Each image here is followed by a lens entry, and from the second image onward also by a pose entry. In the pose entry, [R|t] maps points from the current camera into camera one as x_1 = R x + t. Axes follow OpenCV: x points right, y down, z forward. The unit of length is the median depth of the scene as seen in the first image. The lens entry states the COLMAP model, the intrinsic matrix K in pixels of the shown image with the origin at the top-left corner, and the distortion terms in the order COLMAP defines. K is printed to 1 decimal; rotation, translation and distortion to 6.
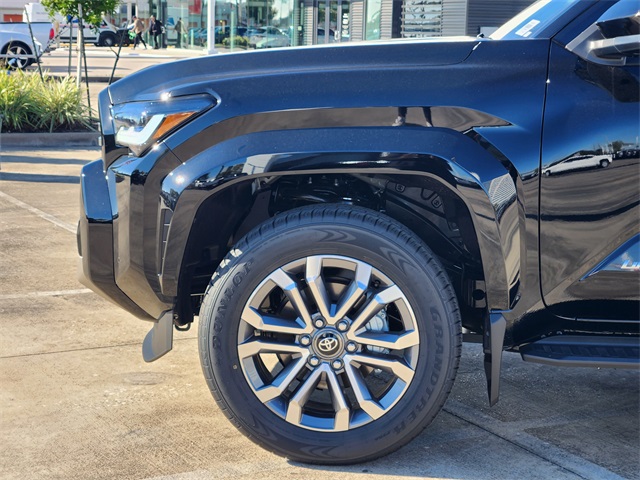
lens RADIAL K [[1318.2, 0, 319.1], [0, 1318.2, 241.0], [0, 0, 1]] dist [0.063626, 0.000000]
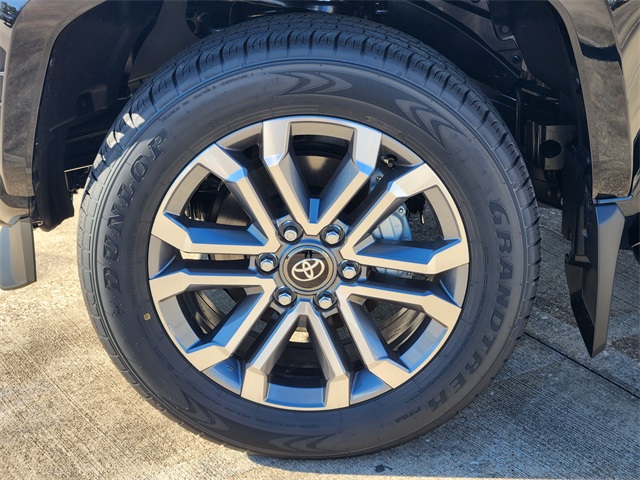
lens RADIAL K [[1318.2, 0, 314.5], [0, 1318.2, 238.1], [0, 0, 1]] dist [0.063626, 0.000000]
pose [[0.997221, -0.059918, 0.044278, -0.014795], [0.049184, 0.975849, 0.212838, -0.055868], [-0.055962, -0.210068, 0.976084, 0.446629]]
